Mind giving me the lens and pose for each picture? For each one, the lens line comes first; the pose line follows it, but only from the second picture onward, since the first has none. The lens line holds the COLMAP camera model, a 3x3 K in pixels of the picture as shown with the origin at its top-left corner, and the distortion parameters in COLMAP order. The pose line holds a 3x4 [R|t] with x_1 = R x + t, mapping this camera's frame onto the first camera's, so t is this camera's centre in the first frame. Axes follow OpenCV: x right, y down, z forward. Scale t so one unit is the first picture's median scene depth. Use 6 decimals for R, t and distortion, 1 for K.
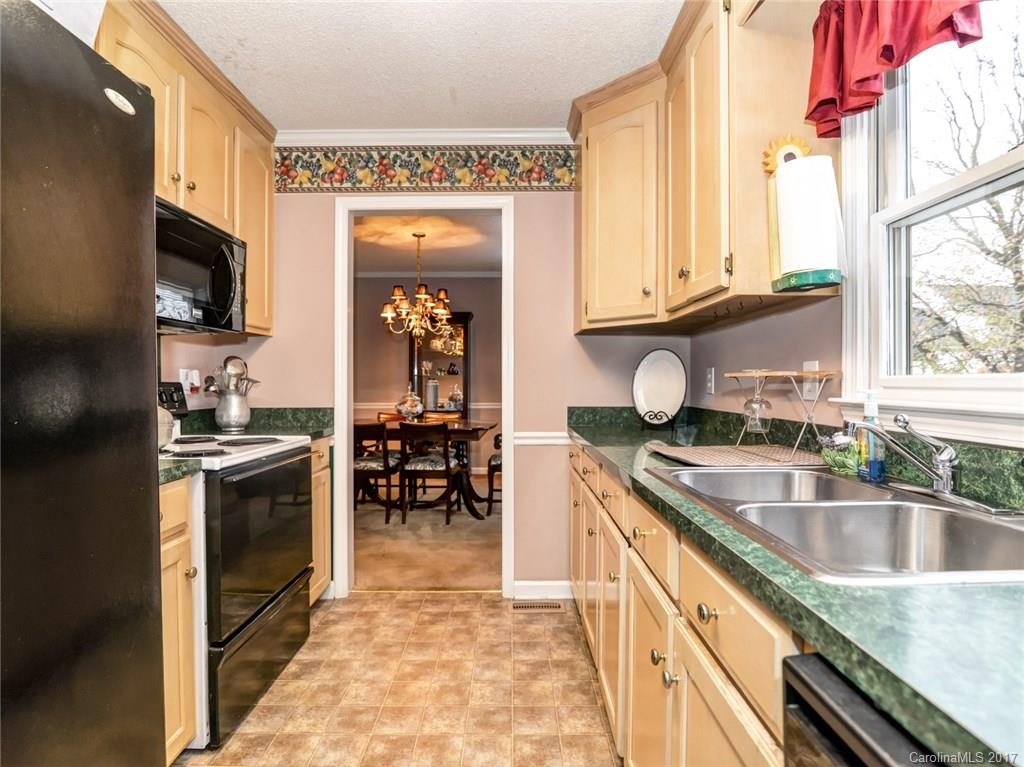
lens RADIAL K [[521.9, 0, 512.0], [0, 521.9, 383.5], [0, 0, 1]] dist [-0.022126, -0.000065]
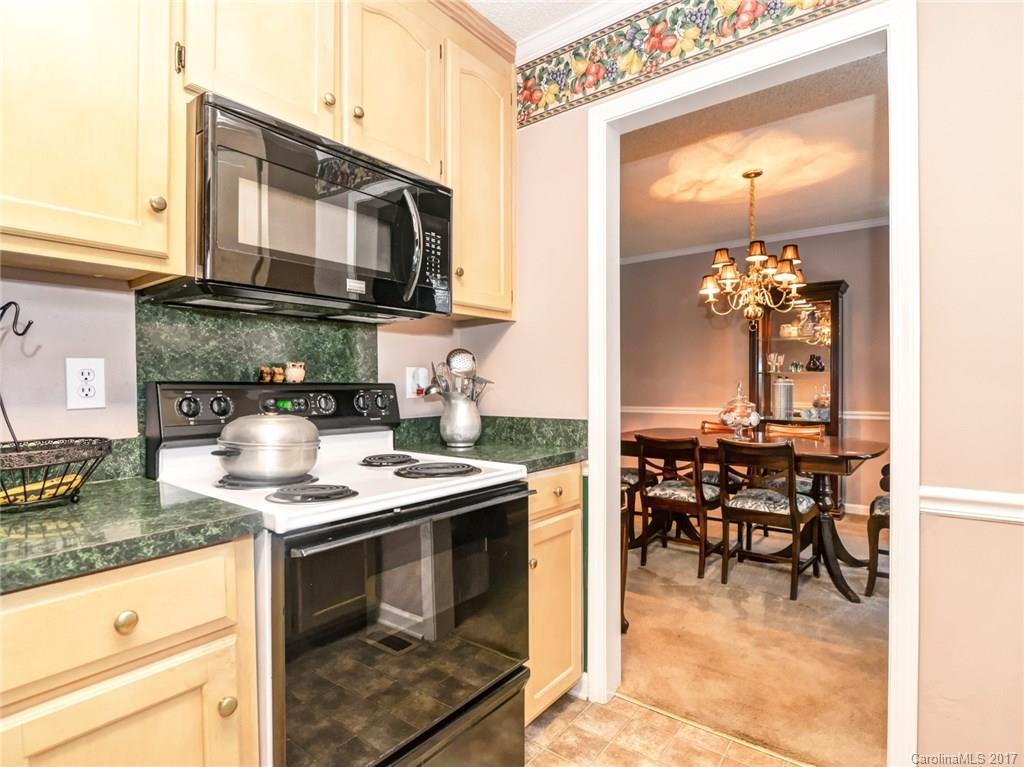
lens RADIAL K [[521.9, 0, 512.0], [0, 521.9, 383.5], [0, 0, 1]] dist [-0.022126, -0.000065]
pose [[0.785980, 0.001012, -0.618251, -0.000266], [0.000066, 0.999999, 0.001722, -0.002379], [0.618252, -0.001394, 0.785979, 0.403447]]
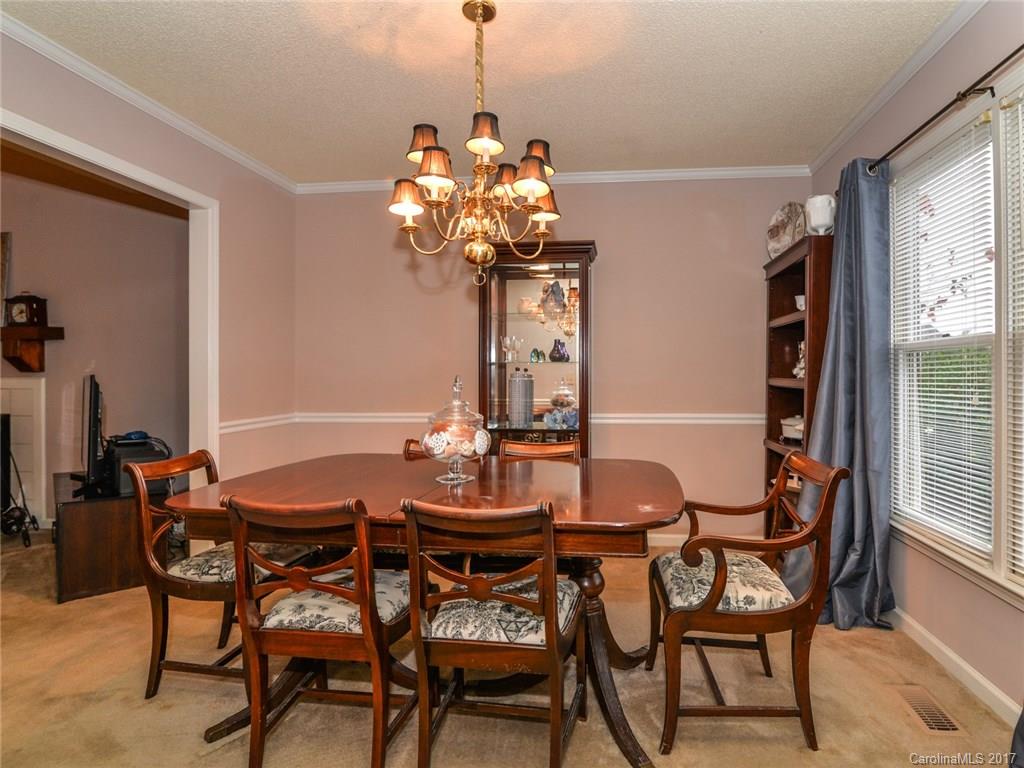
lens RADIAL K [[508.5, 0, 512.0], [0, 508.5, 384.0], [0, 0, 1]] dist [-0.017318, 0.000172]
pose [[0.982032, 0.001815, -0.188706, -0.133854], [0.001150, 0.999878, 0.015600, -0.003871], [0.188711, -0.015537, 0.981910, 1.030033]]
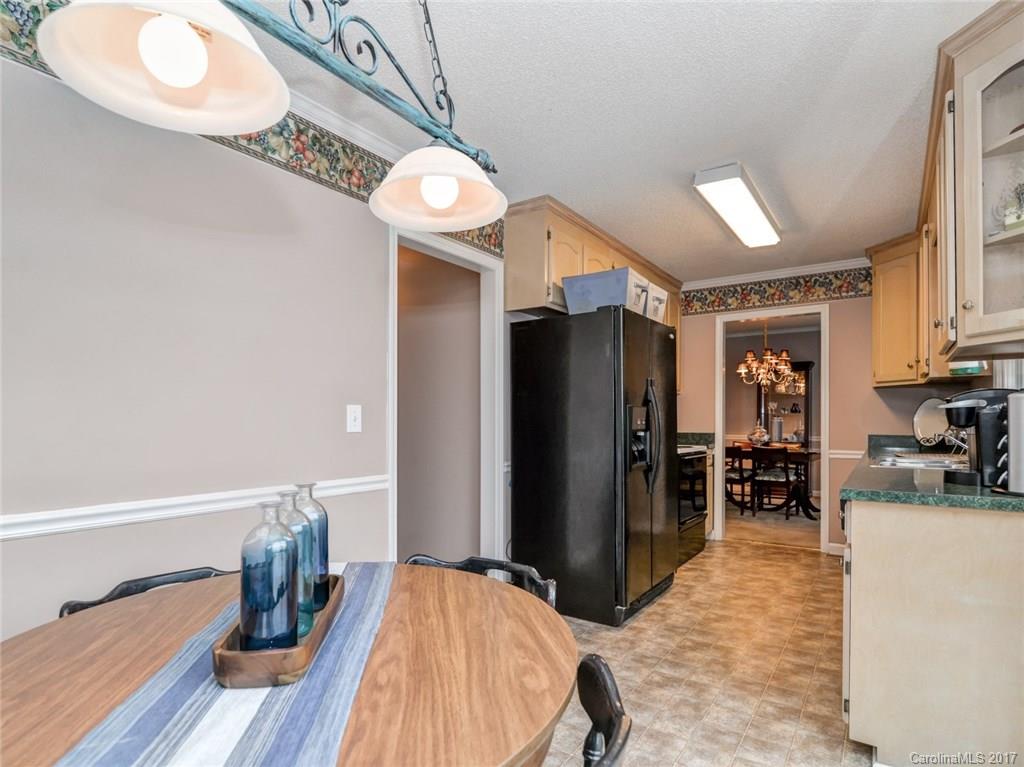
lens RADIAL K [[552.0, 0, 510.9], [0, 552.0, 417.2], [0, 0, 1]] dist [-0.022681, 0.000280]
pose [[0.820061, 0.000979, -0.572275, 0.165553], [-0.004011, 0.999984, -0.004036, 0.002374], [0.572262, 0.005605, 0.820052, -0.951338]]
